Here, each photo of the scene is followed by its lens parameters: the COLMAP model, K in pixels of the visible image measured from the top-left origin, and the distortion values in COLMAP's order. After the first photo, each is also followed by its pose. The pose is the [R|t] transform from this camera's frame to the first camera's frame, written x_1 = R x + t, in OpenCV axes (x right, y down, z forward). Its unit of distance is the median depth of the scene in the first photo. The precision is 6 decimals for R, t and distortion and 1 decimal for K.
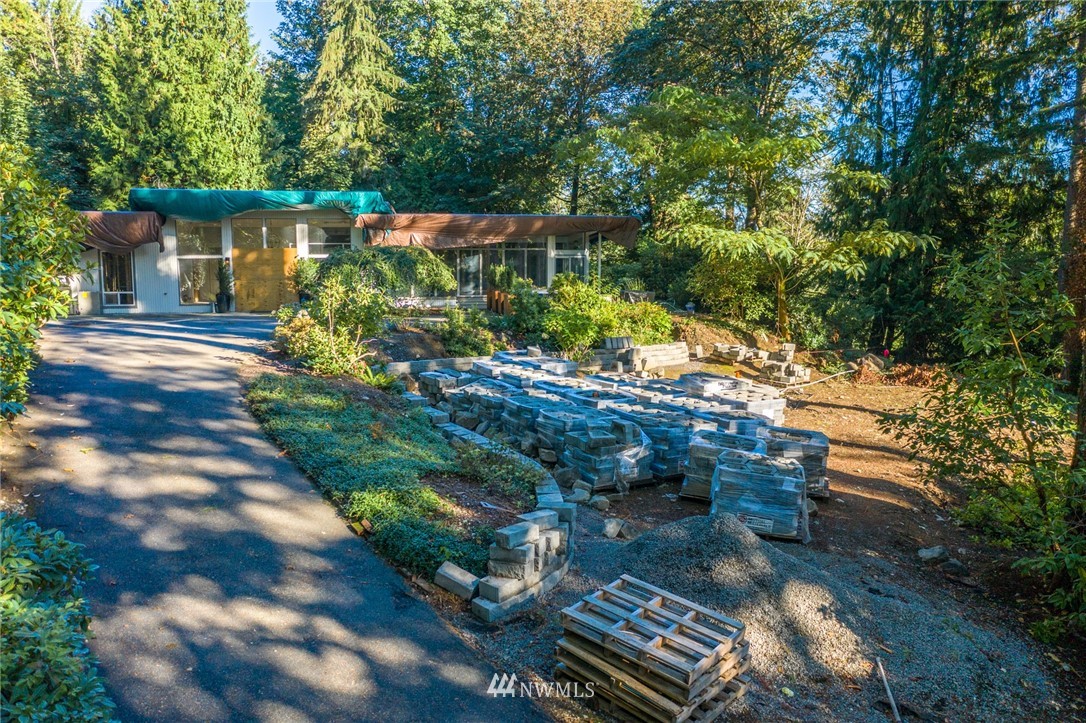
lens RADIAL K [[847.8, 0, 536.9], [0, 847.8, 364.5], [0, 0, 1]] dist [-0.017526, 0.003269]
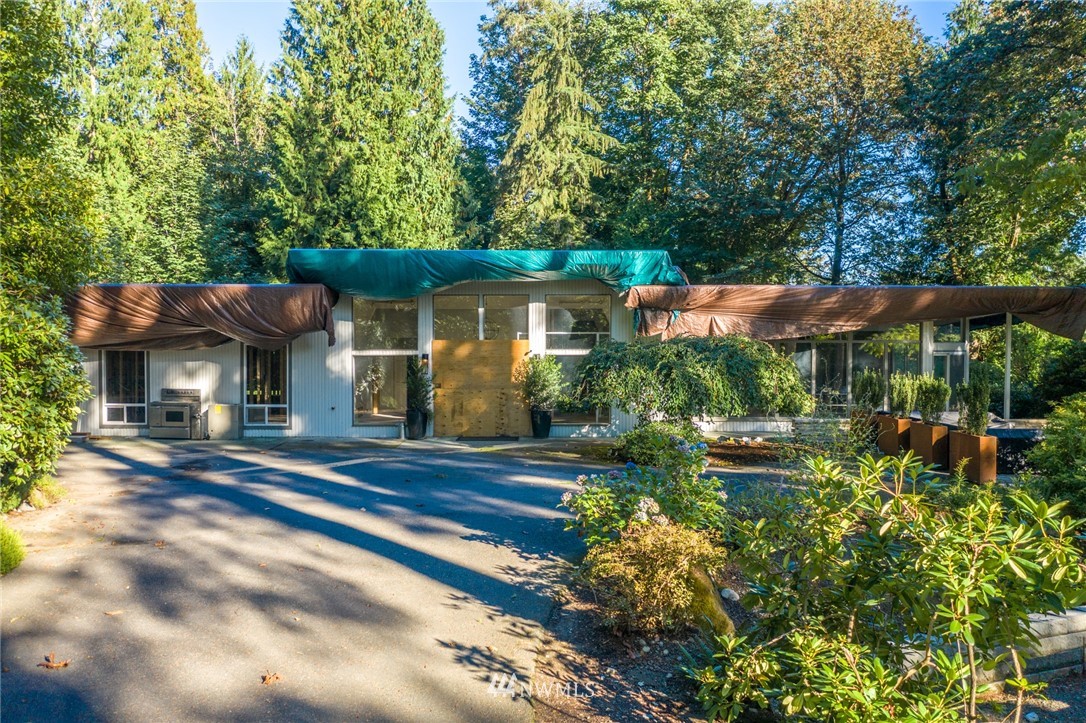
lens RADIAL K [[847.8, 0, 536.9], [0, 847.8, 364.5], [0, 0, 1]] dist [-0.017526, 0.003269]
pose [[0.983186, 0.005183, -0.182536, -0.127362], [-0.023917, 0.994641, -0.100583, -0.042949], [0.181036, 0.103258, 0.978041, 0.295789]]
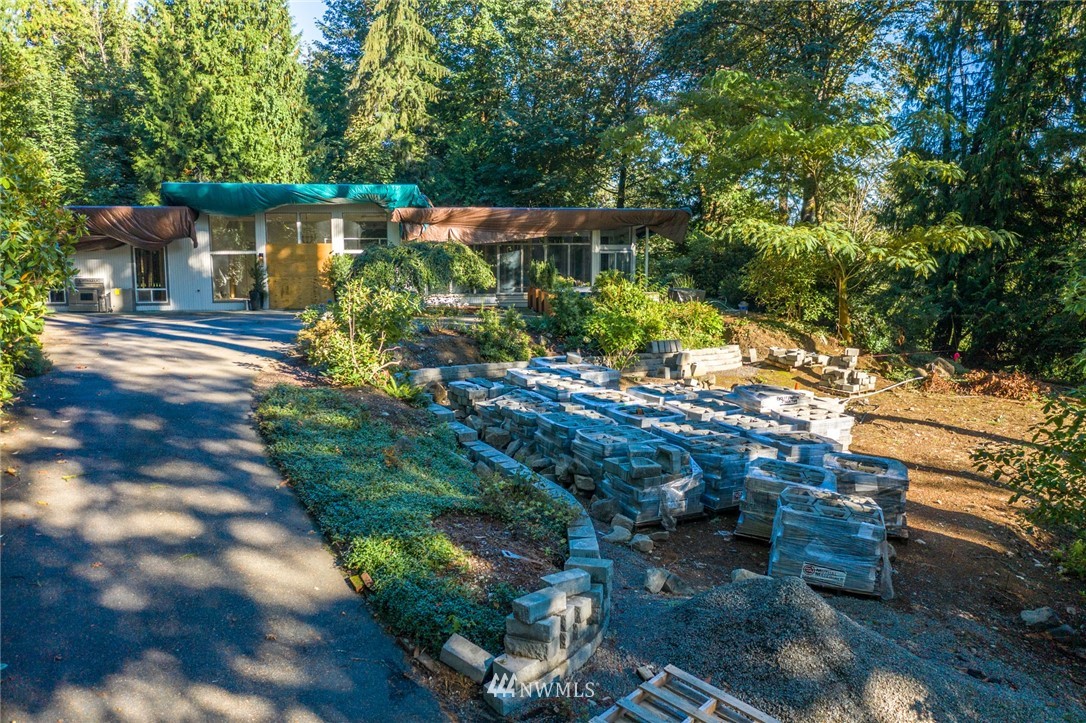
lens RADIAL K [[847.8, 0, 536.9], [0, 847.8, 364.5], [0, 0, 1]] dist [-0.017526, 0.003269]
pose [[0.998449, 0.006452, -0.055306, 0.003757], [-0.005854, 0.999923, 0.010968, -0.008851], [0.055373, -0.010627, 0.998409, 0.036141]]
